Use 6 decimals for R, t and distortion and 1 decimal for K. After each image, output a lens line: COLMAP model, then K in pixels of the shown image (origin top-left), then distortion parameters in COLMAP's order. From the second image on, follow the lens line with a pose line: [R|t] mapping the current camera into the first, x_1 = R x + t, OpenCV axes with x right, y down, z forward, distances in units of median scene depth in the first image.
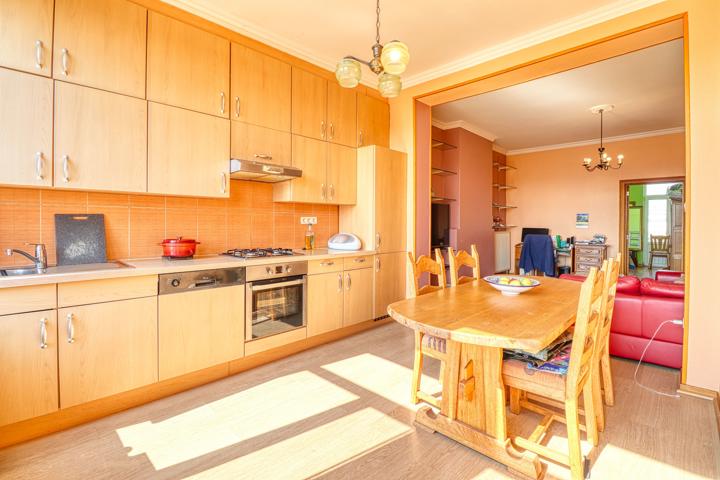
lens RADIAL K [[334.5, 0, 356.7], [0, 334.5, 226.7], [0, 0, 1]] dist [0.000598, -0.015846]
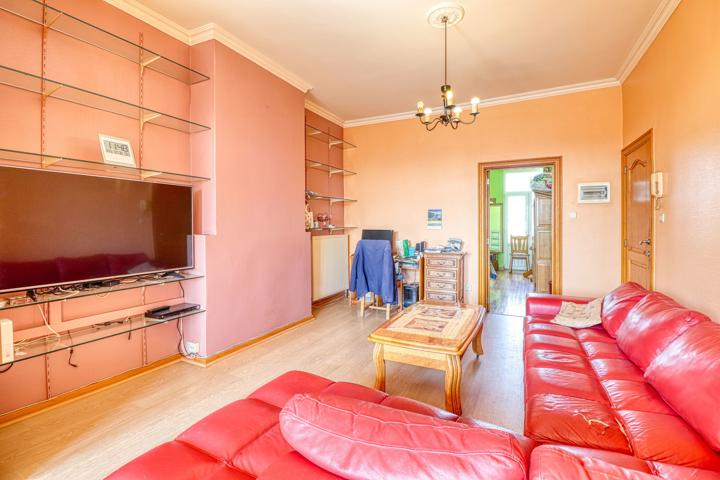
lens RADIAL K [[334.5, 0, 356.7], [0, 334.5, 226.7], [0, 0, 1]] dist [0.000598, -0.015846]
pose [[0.953369, -0.008486, 0.301689, 0.286711], [0.008763, 0.999962, 0.000433, -0.003209], [-0.301681, 0.002231, 0.953406, 0.348205]]
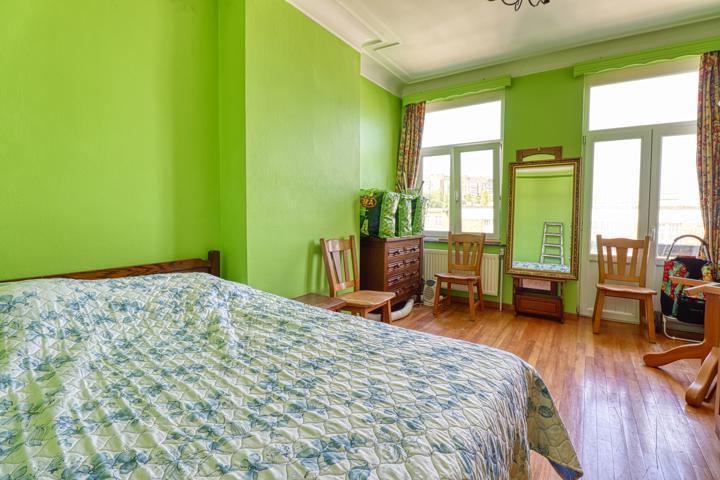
lens RADIAL K [[334.5, 0, 356.7], [0, 334.5, 226.7], [0, 0, 1]] dist [0.000598, -0.015846]
pose [[0.991883, -0.007322, 0.126945, 0.786377], [0.001724, 0.999023, 0.044151, -0.003778], [-0.127144, -0.043574, 0.990927, 0.914867]]
